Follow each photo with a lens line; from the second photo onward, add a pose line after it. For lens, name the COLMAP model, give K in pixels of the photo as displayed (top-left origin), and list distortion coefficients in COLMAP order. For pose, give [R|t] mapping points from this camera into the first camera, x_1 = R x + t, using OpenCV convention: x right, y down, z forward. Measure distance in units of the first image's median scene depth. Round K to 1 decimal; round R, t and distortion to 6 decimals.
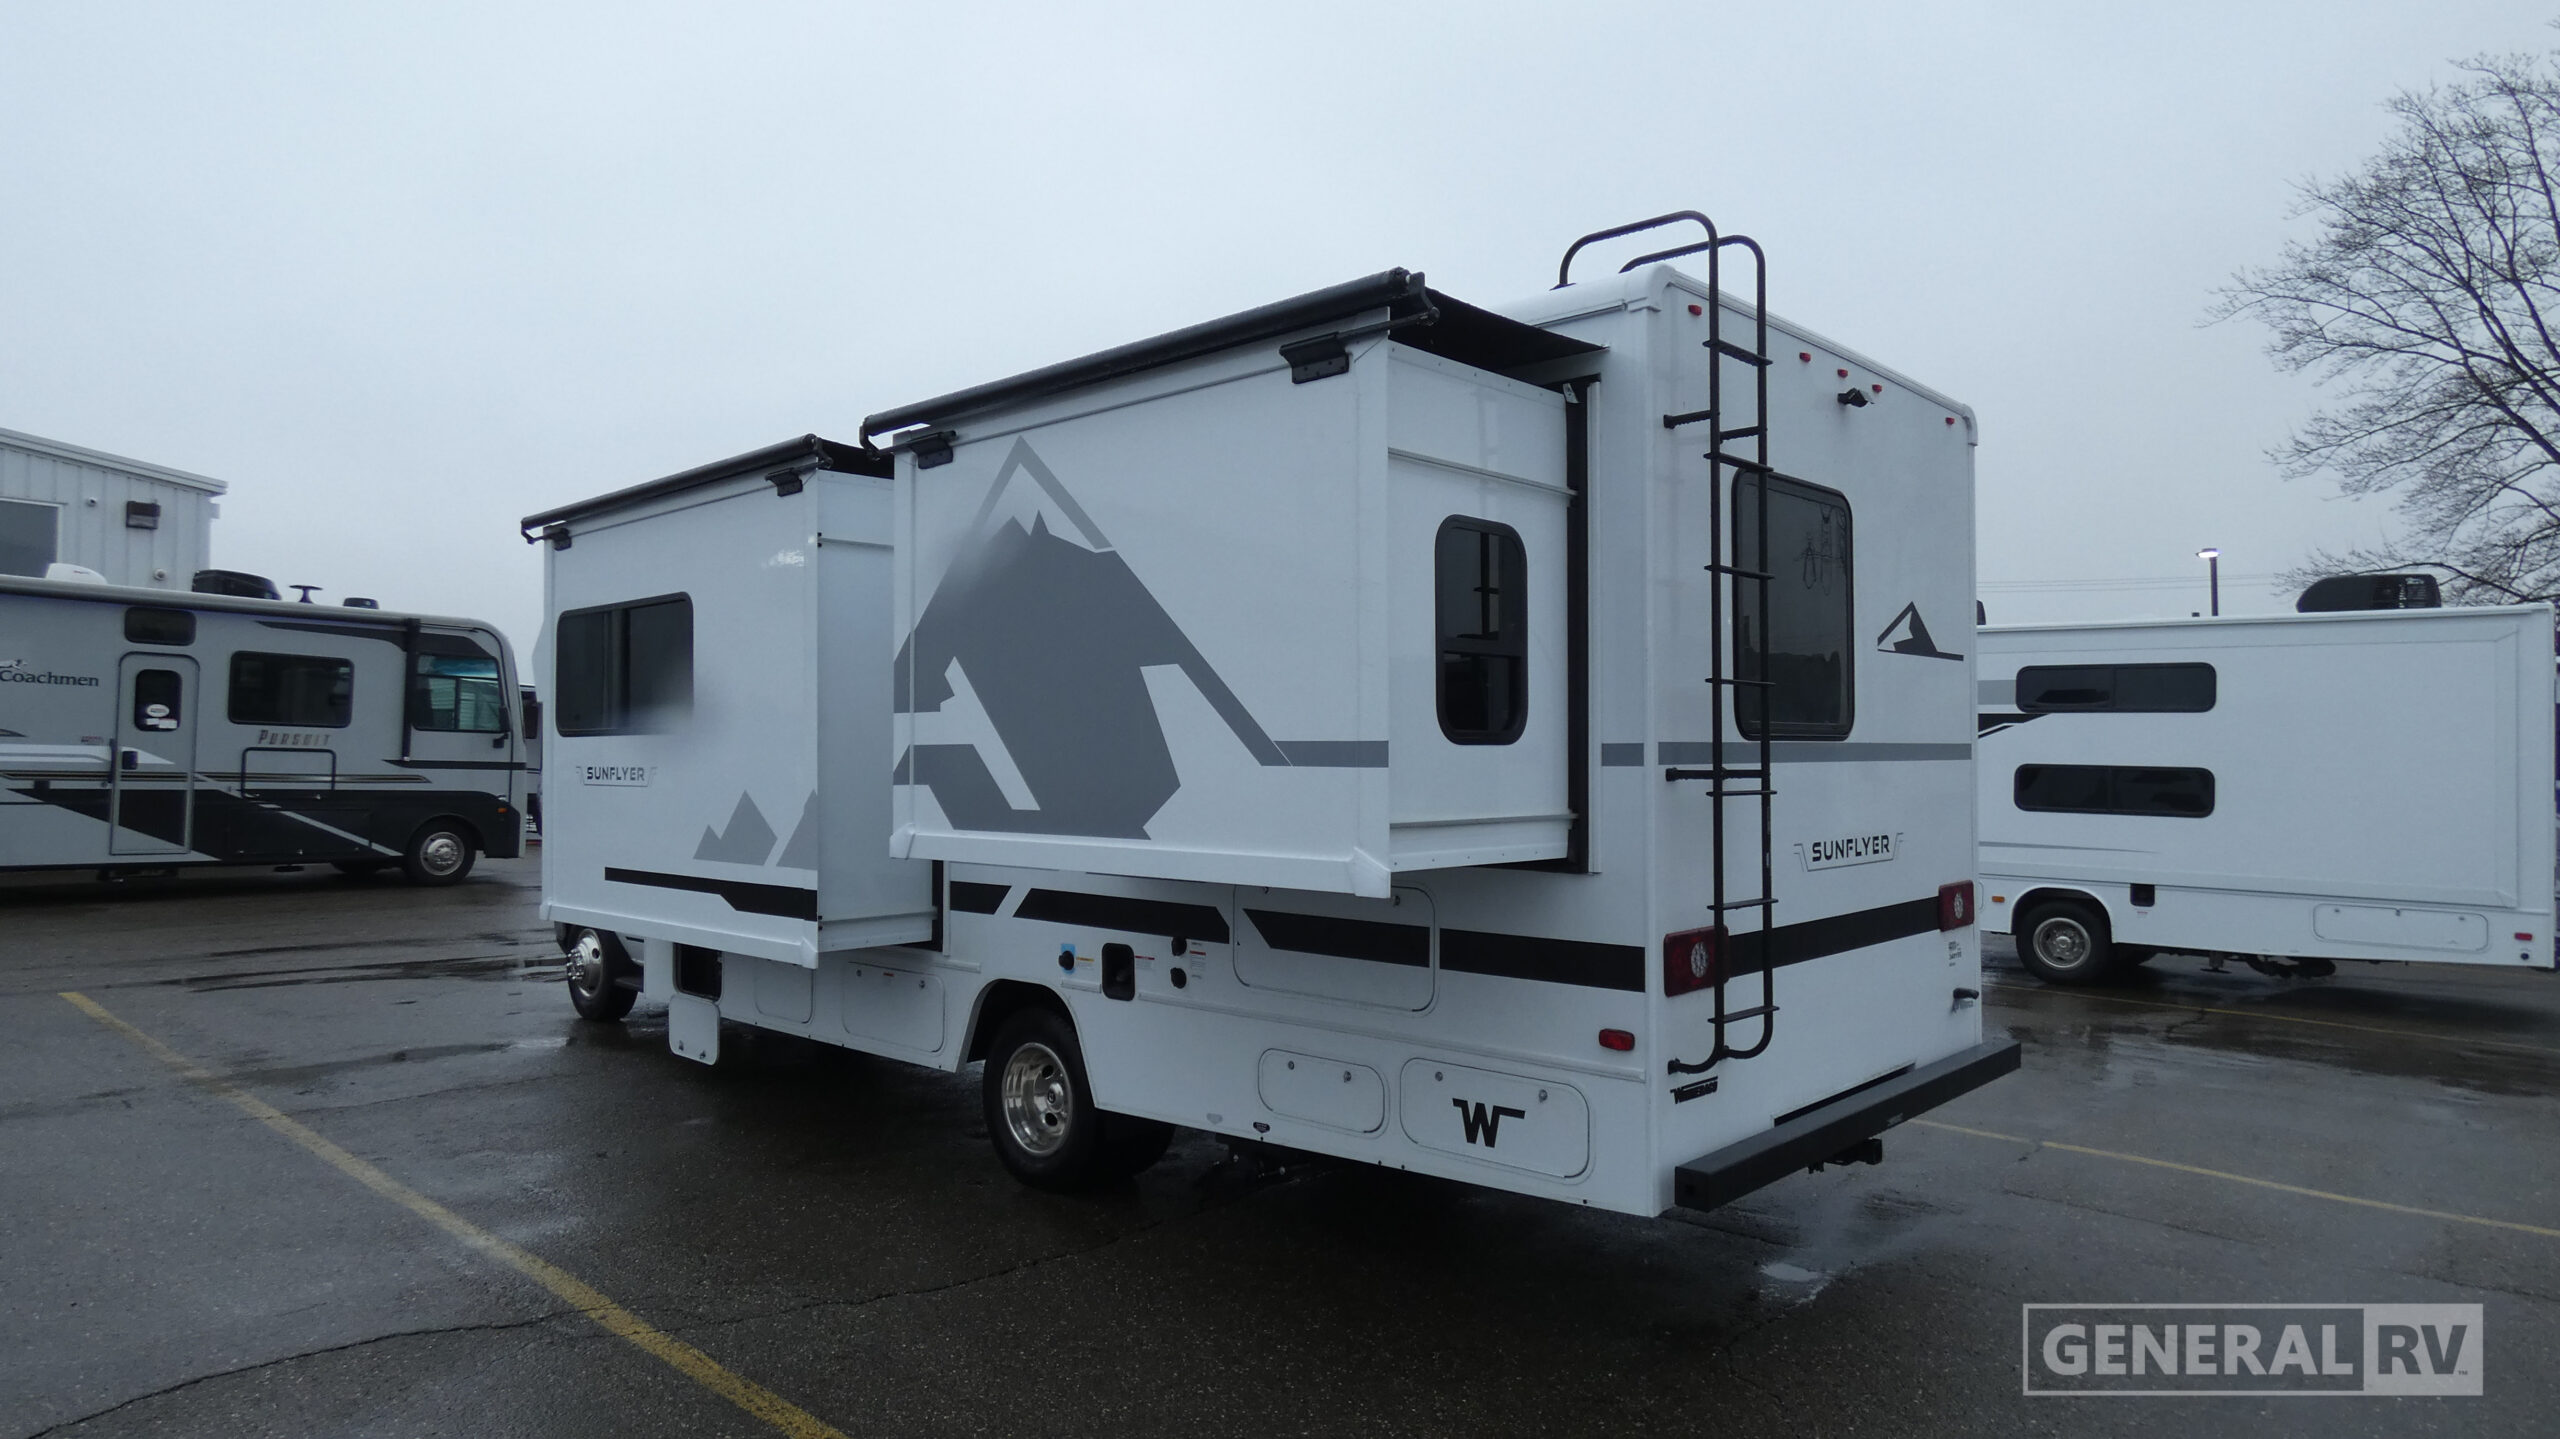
lens RADIAL K [[1534.0, 0, 1270.1], [0, 1534.0, 729.2], [0, 0, 1]] dist [0.003565, -0.008483]
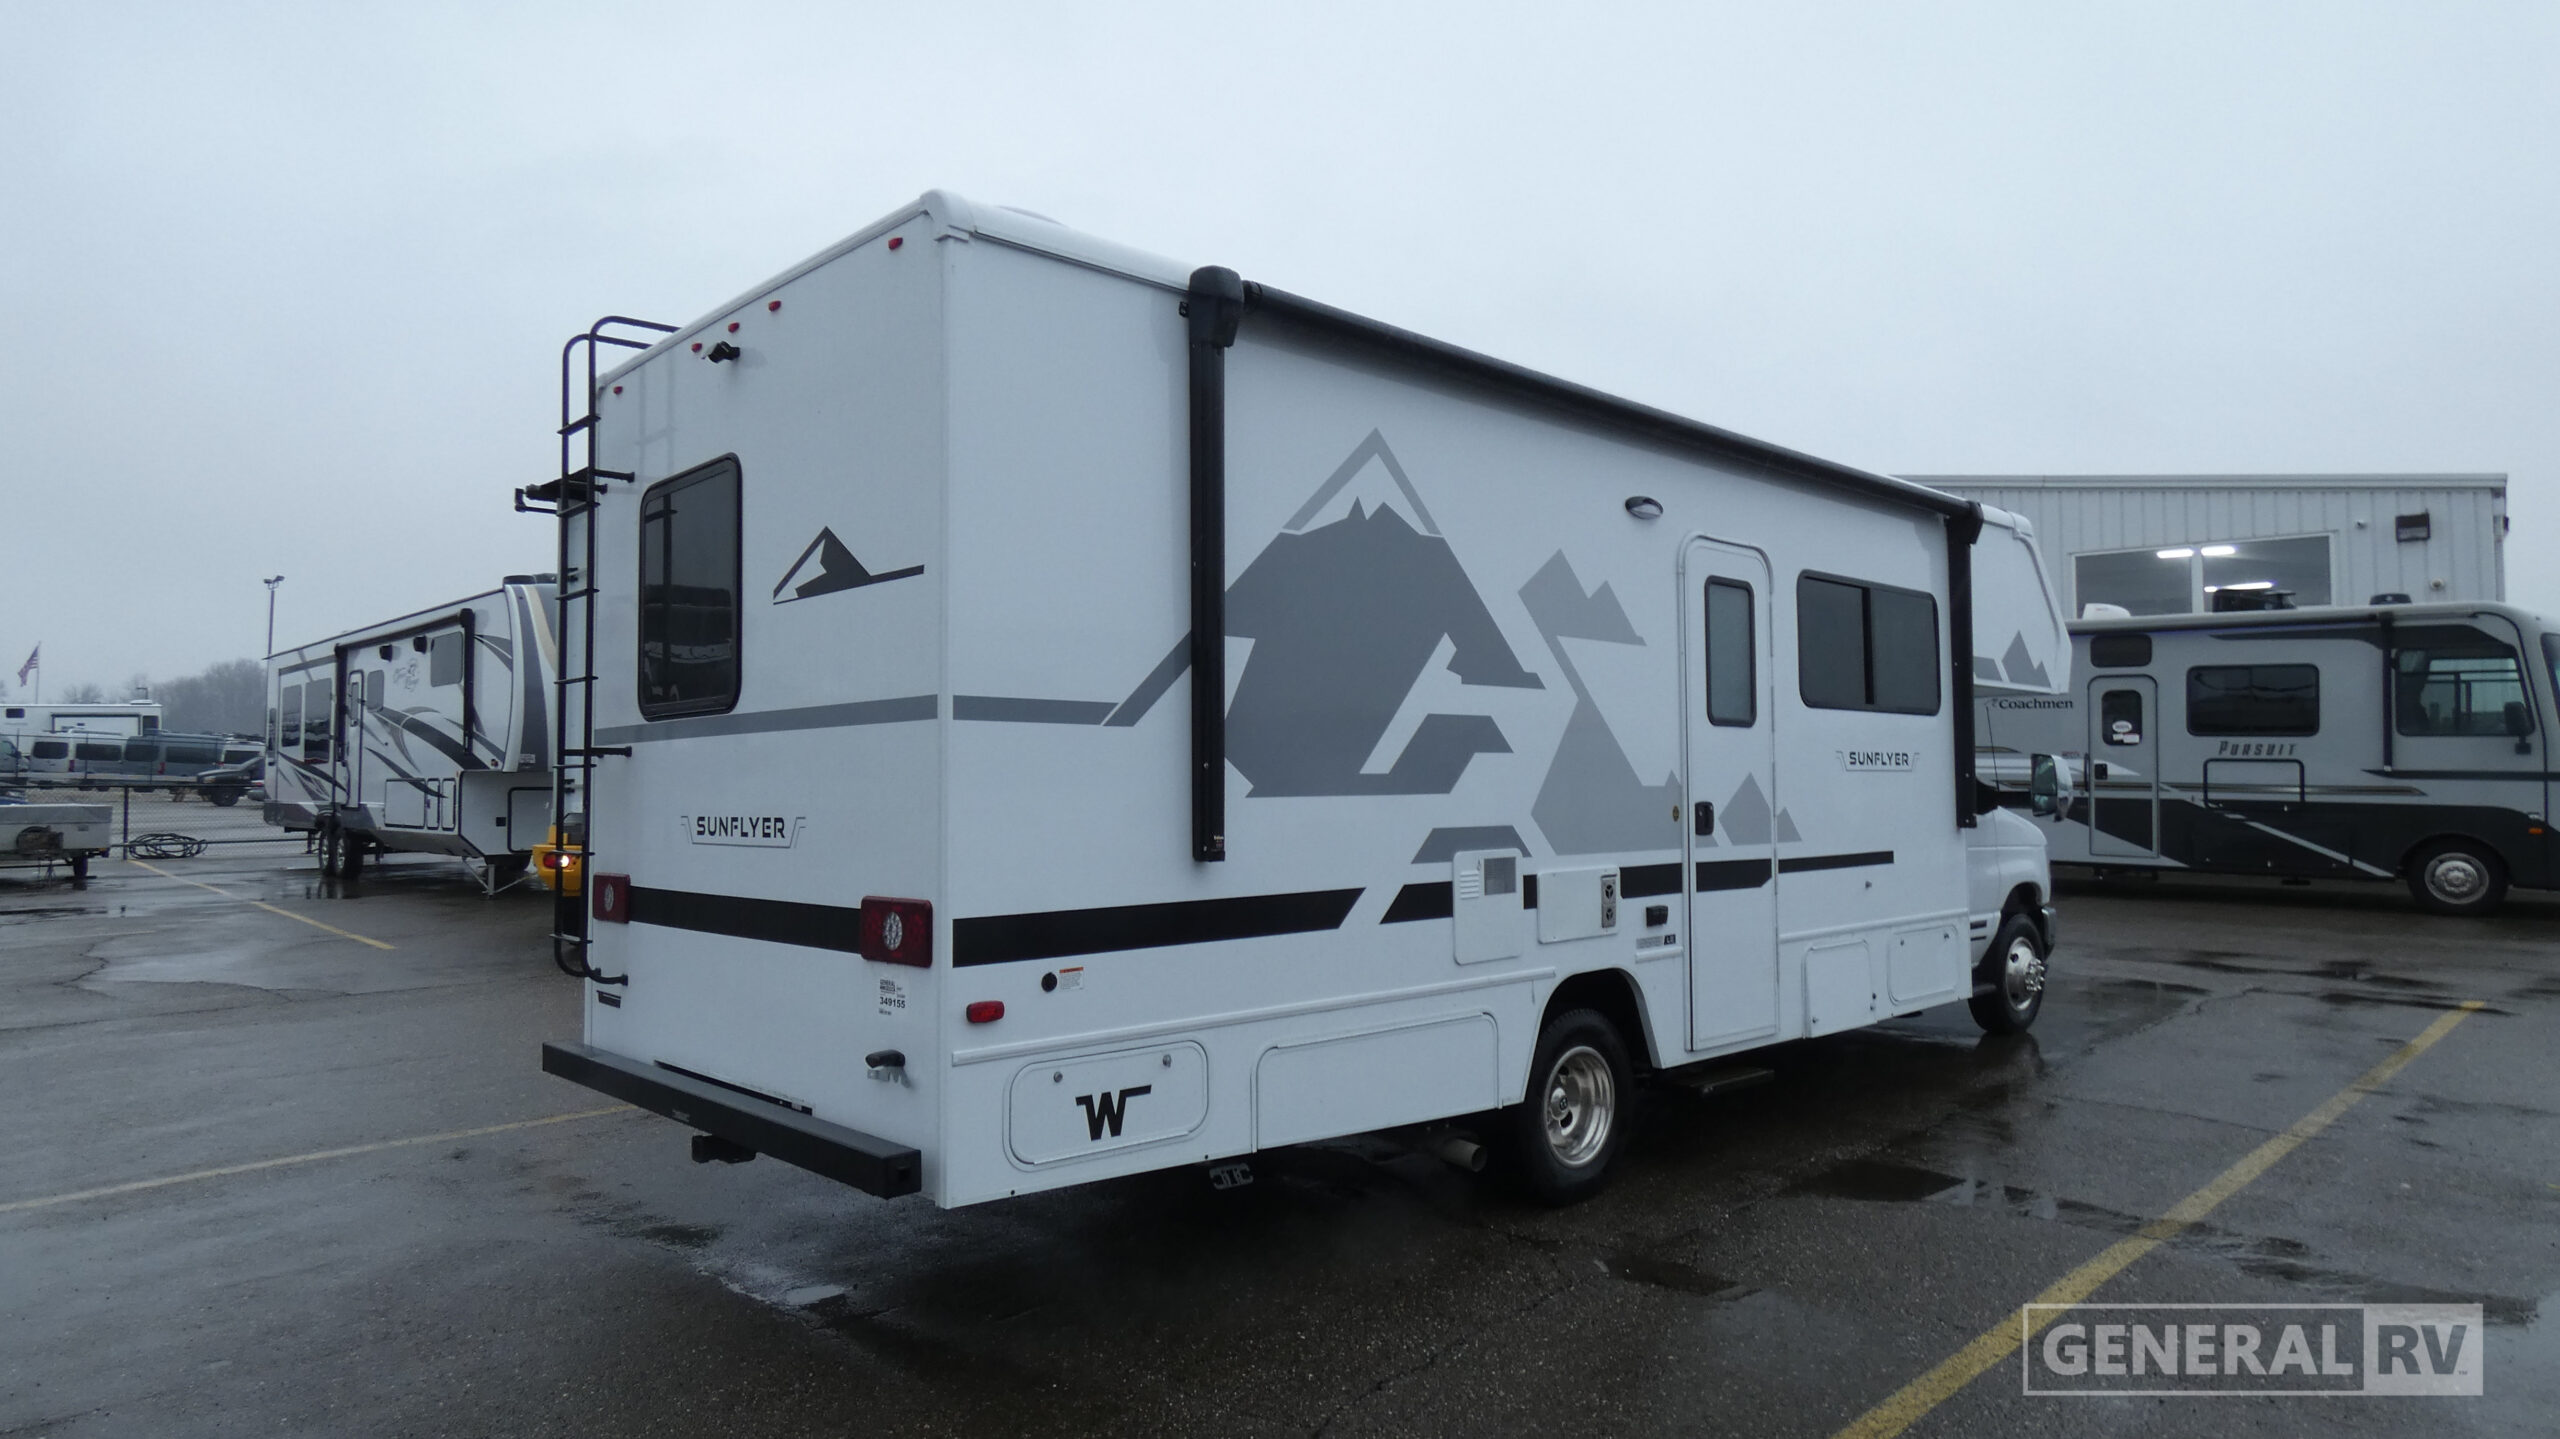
lens RADIAL K [[1534.0, 0, 1260.9], [0, 1534.0, 725.5], [0, 0, 1]] dist [0.003565, -0.008483]
pose [[-0.066732, -0.040344, -0.996955, 0.415222], [0.021016, 0.998904, -0.041830, 0.019877], [0.997550, -0.023744, -0.065811, 0.445140]]
